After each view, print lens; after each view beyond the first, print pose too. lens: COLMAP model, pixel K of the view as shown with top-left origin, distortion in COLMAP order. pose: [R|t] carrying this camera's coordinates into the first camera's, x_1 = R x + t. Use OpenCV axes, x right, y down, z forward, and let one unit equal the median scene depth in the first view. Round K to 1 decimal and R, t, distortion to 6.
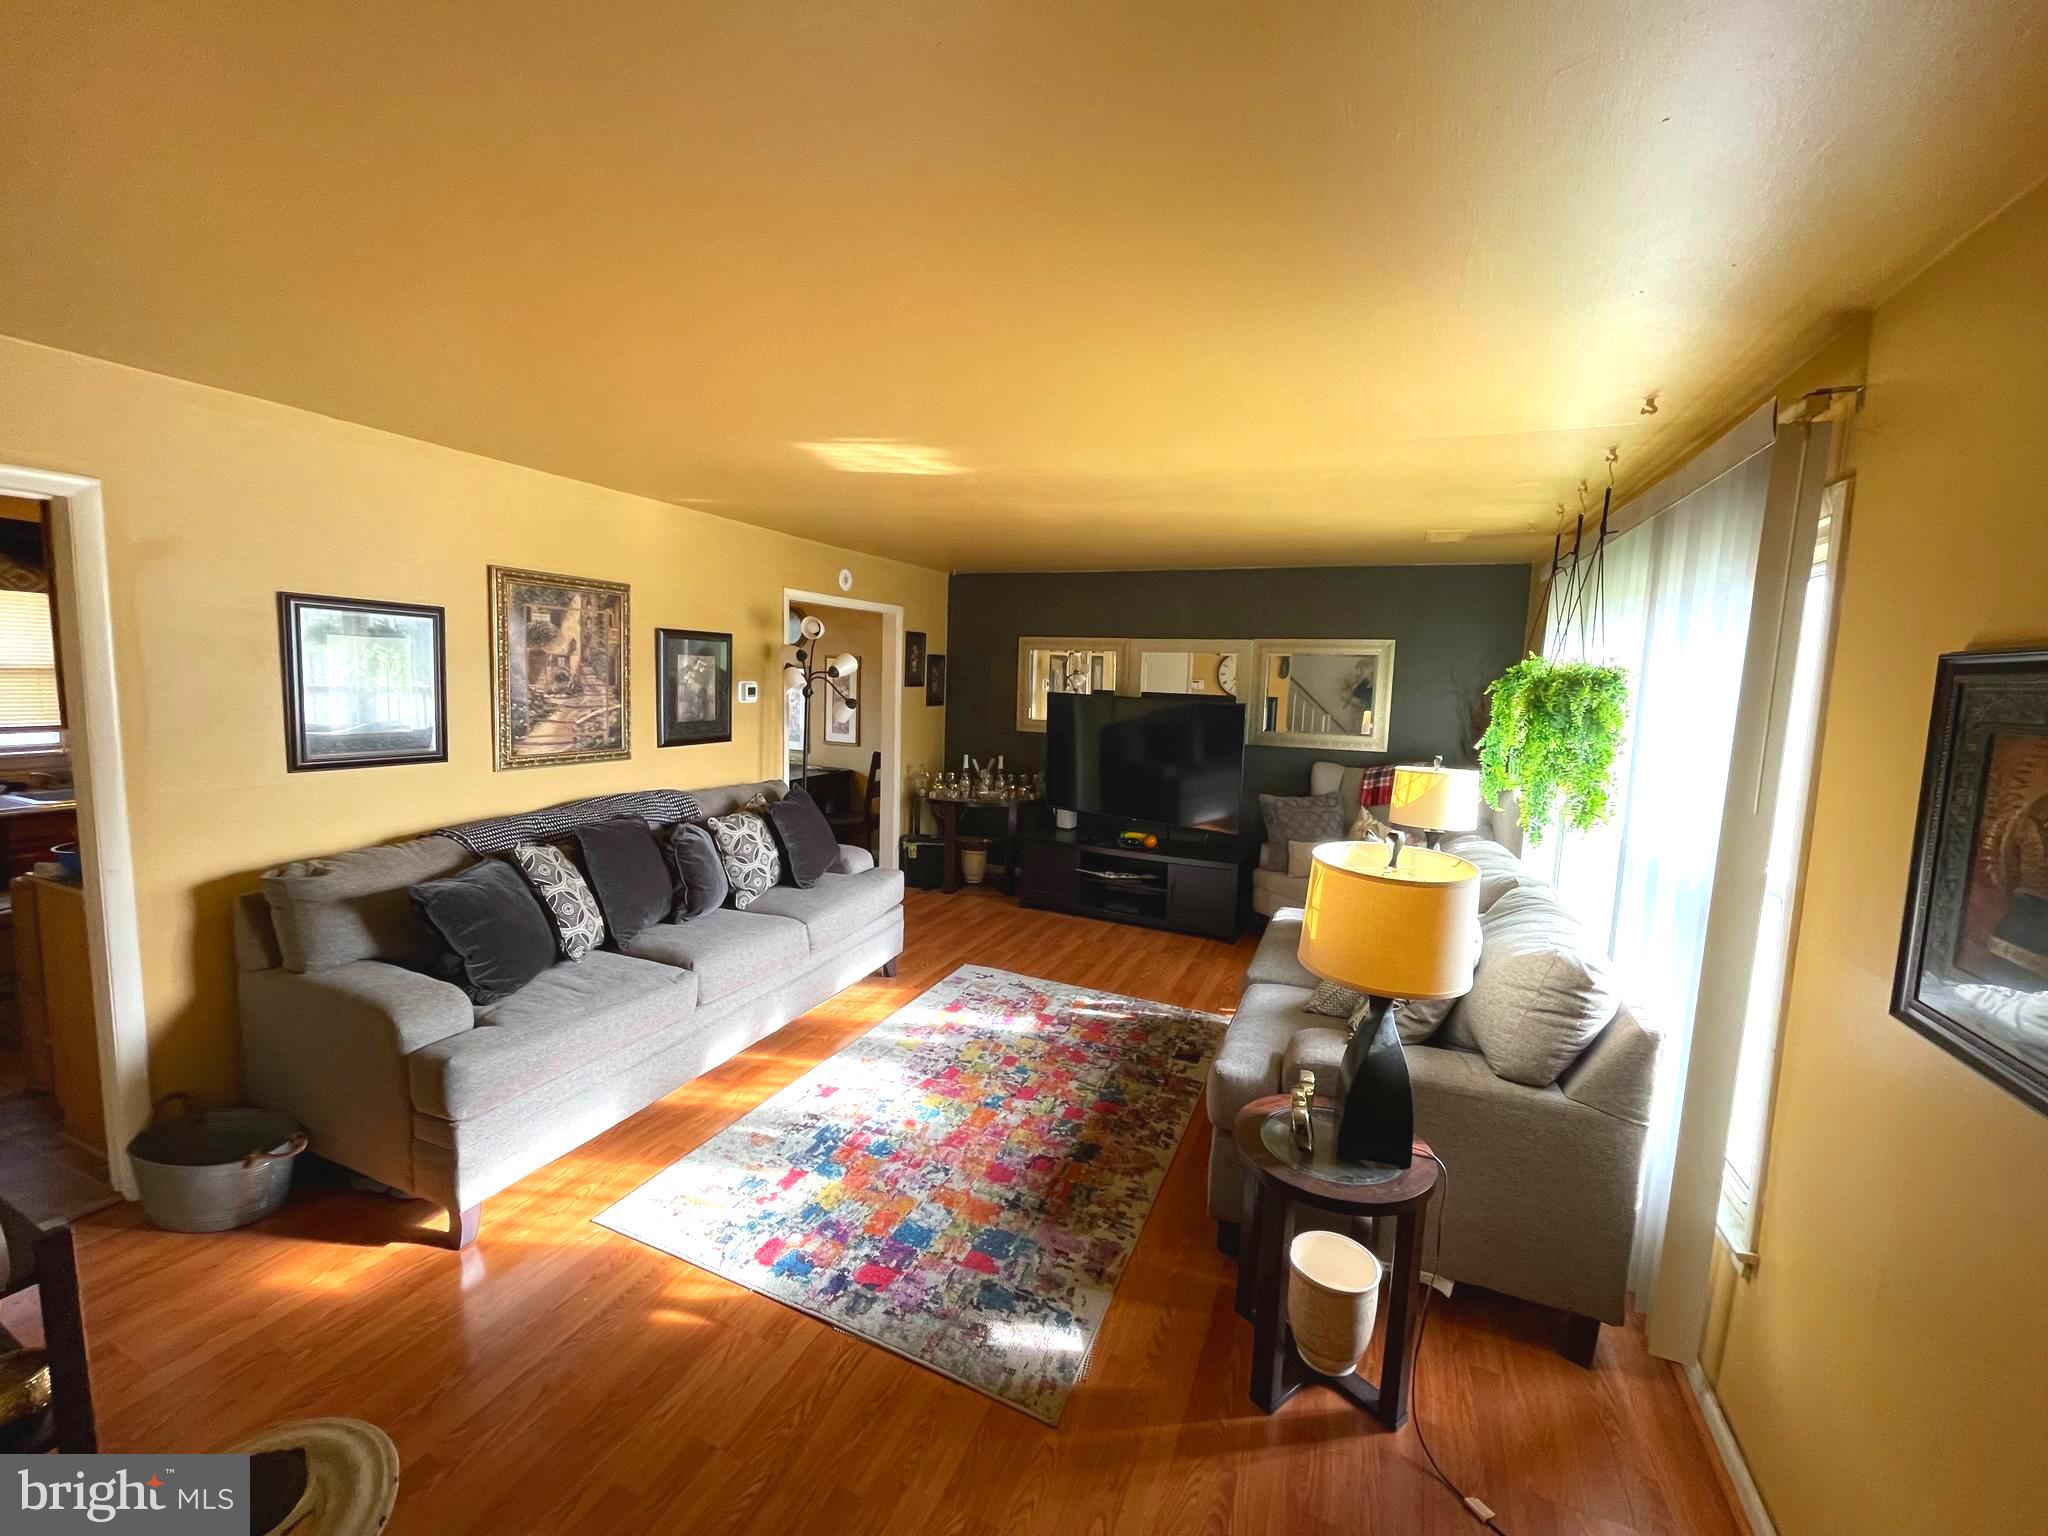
lens RADIAL K [[834.5, 0, 1013.5], [0, 834.5, 759.9], [0, 0, 1]] dist [0.001259, -0.001287]
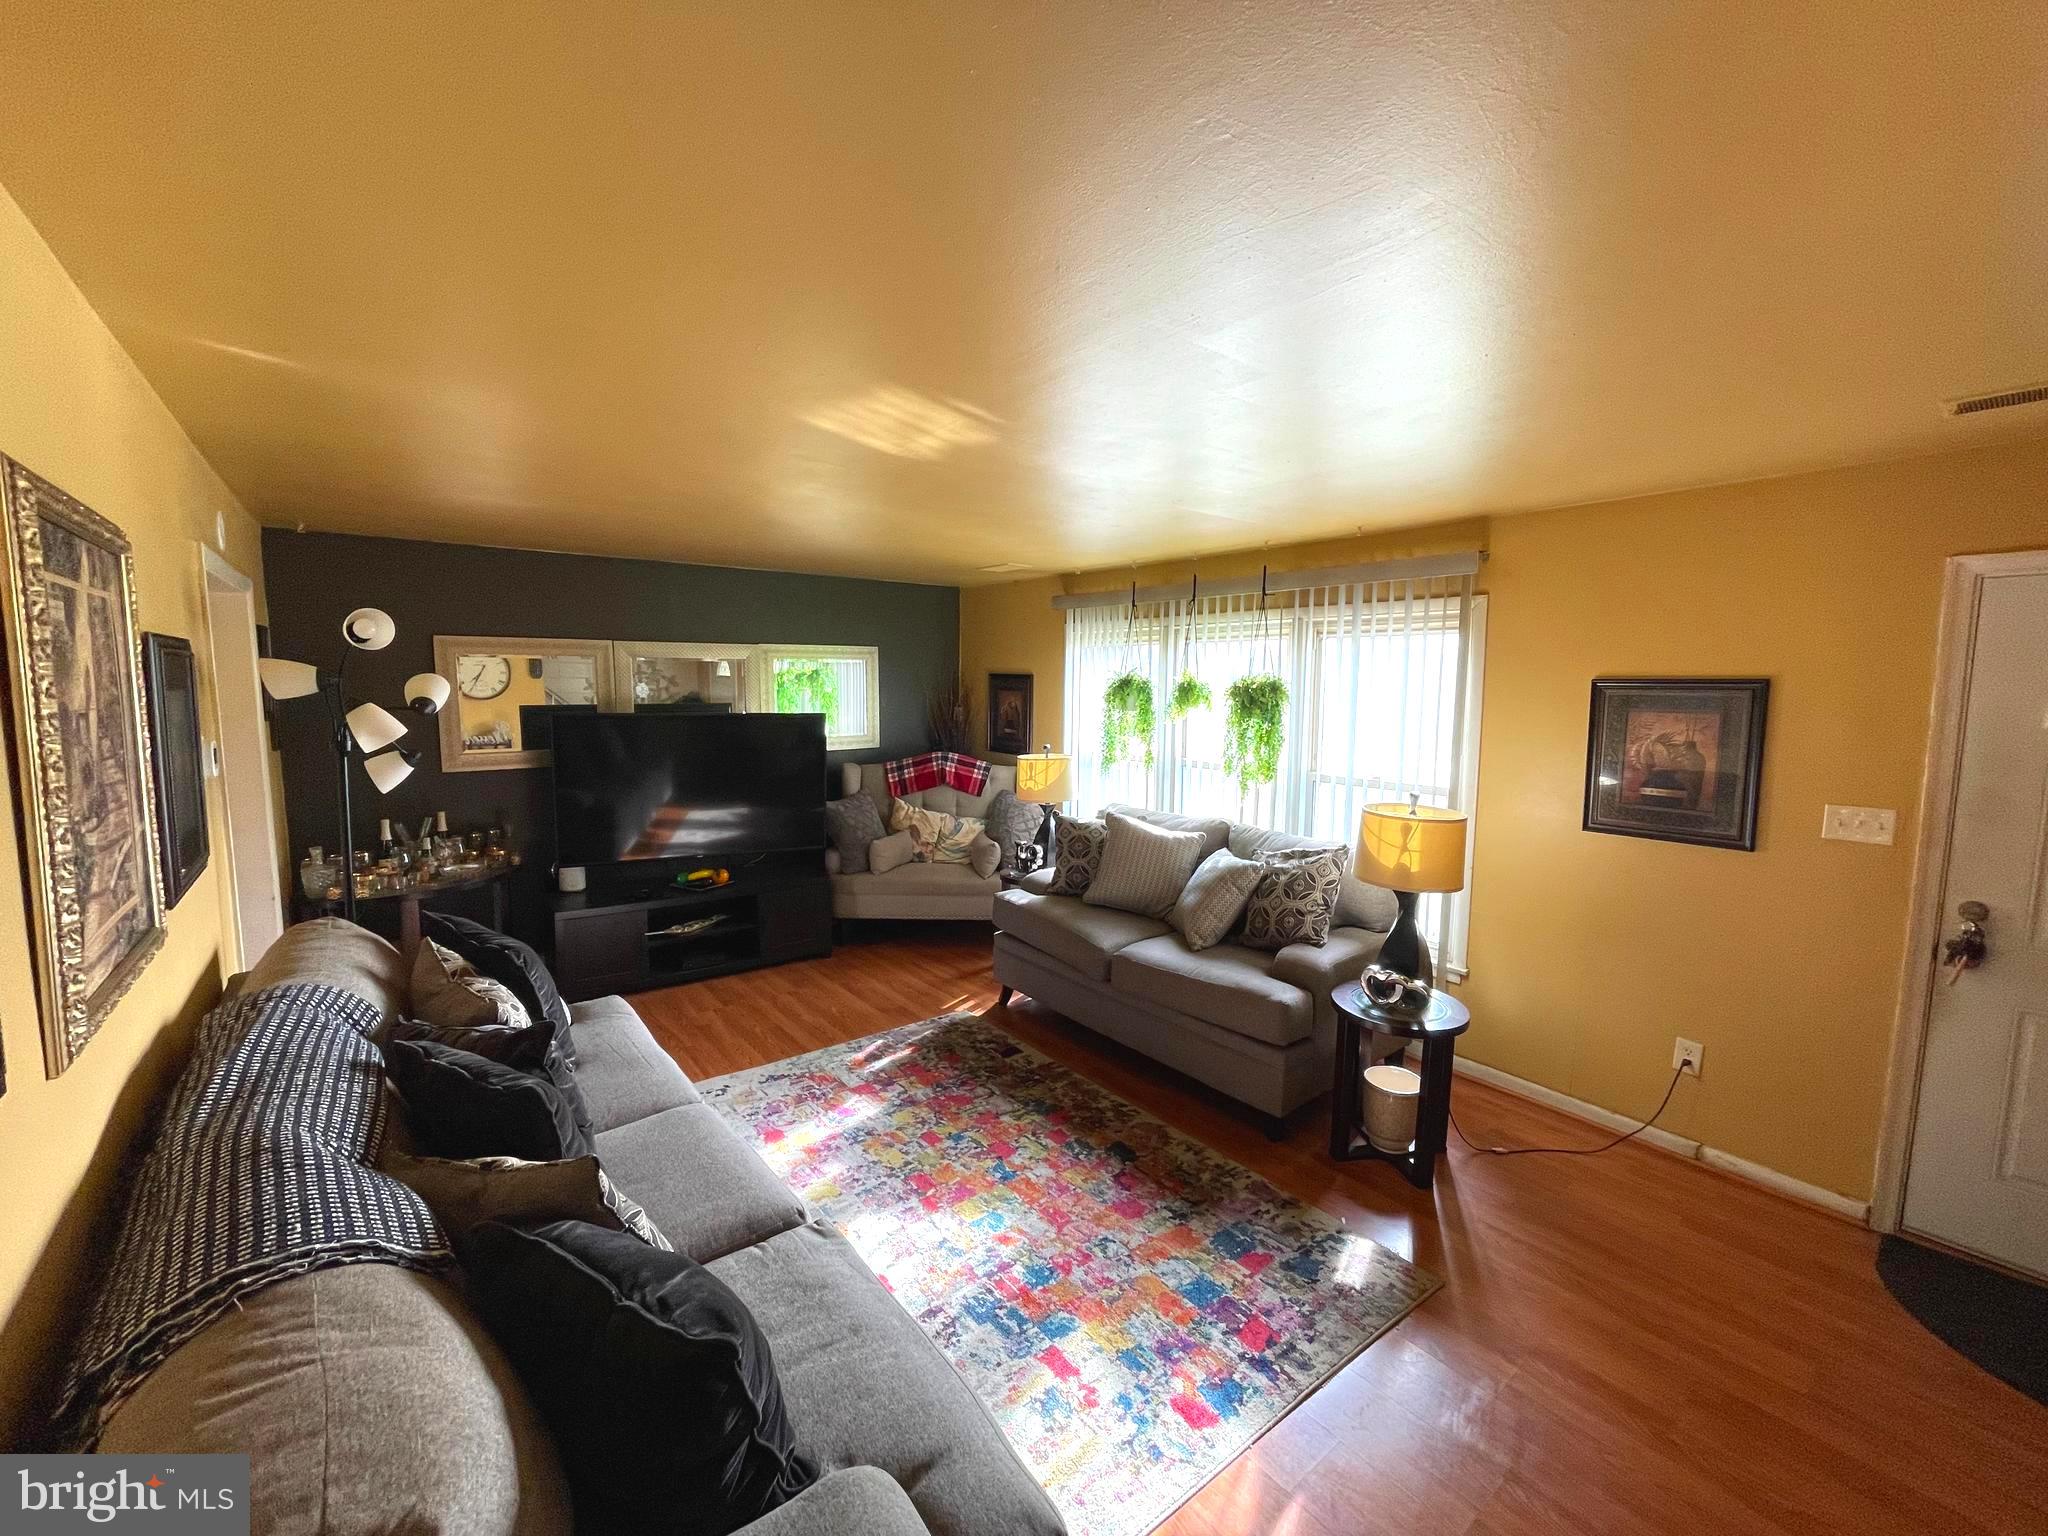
lens RADIAL K [[834.5, 0, 1012.4], [0, 834.5, 762.7], [0, 0, 1]] dist [0.001259, -0.001287]
pose [[0.476423, -0.120589, 0.870907, -0.739031], [0.102289, 0.991425, 0.081320, -0.102238], [-0.873246, 0.050342, 0.484672, 0.518313]]
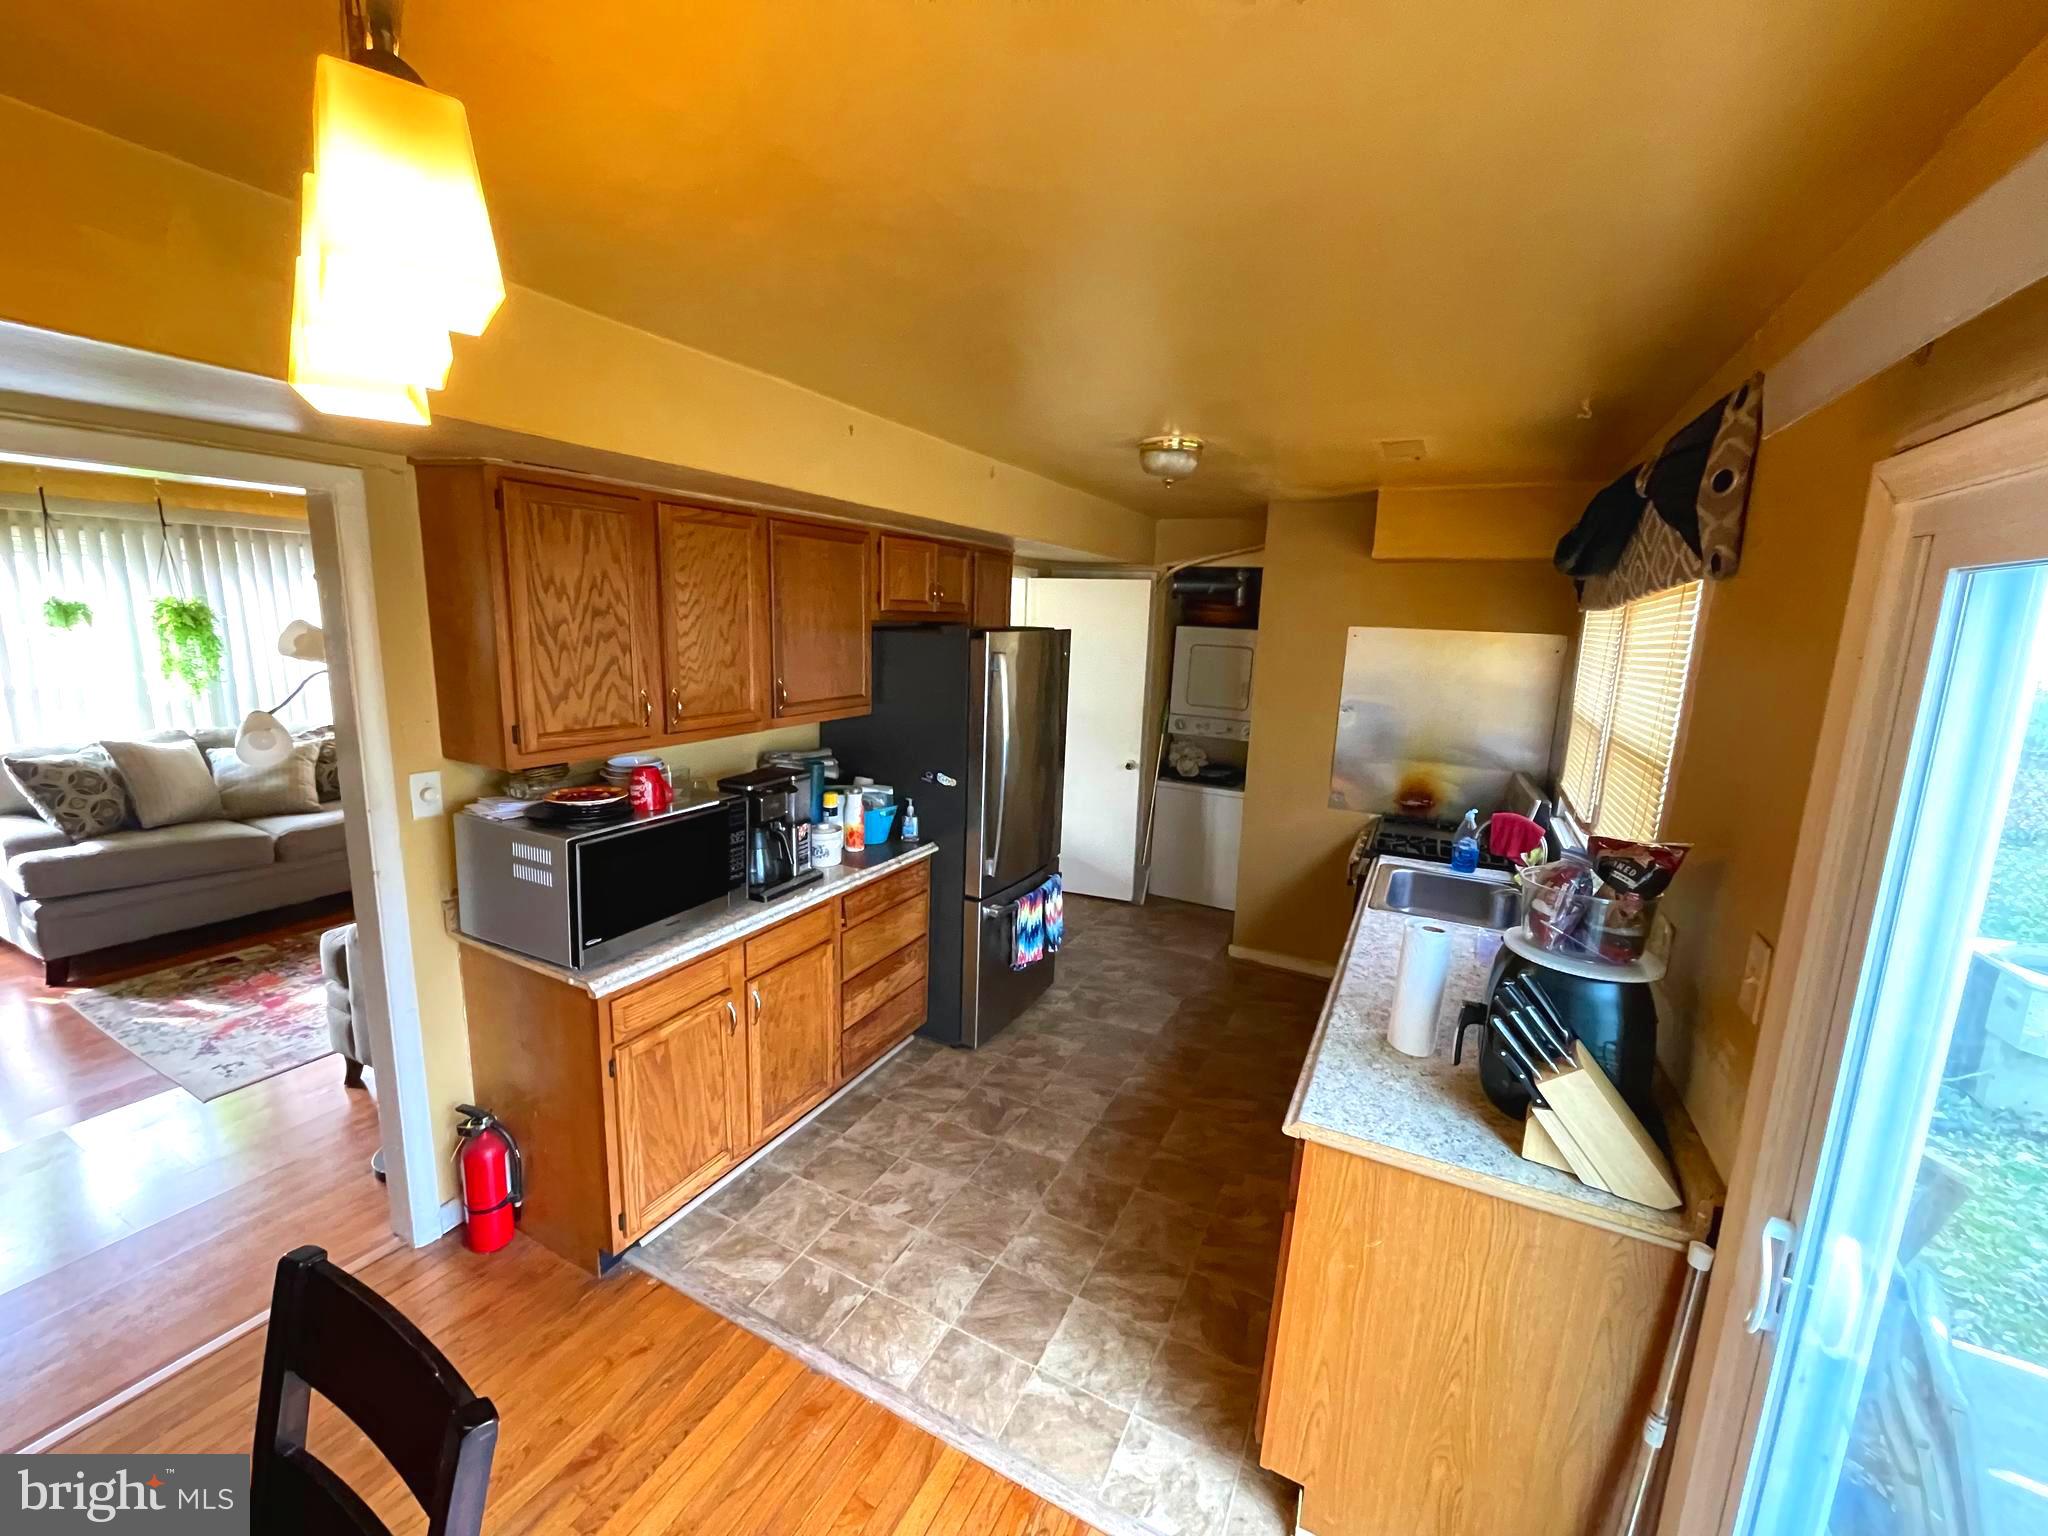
lens RADIAL K [[834.5, 0, 1016.6], [0, 834.5, 765.7], [0, 0, 1]] dist [0.001259, -0.001287]
pose [[-0.995640, -0.076995, 0.052647, -0.980708], [-0.058739, 0.956032, 0.287320, -0.308882], [-0.072455, 0.282975, -0.956387, 2.130627]]
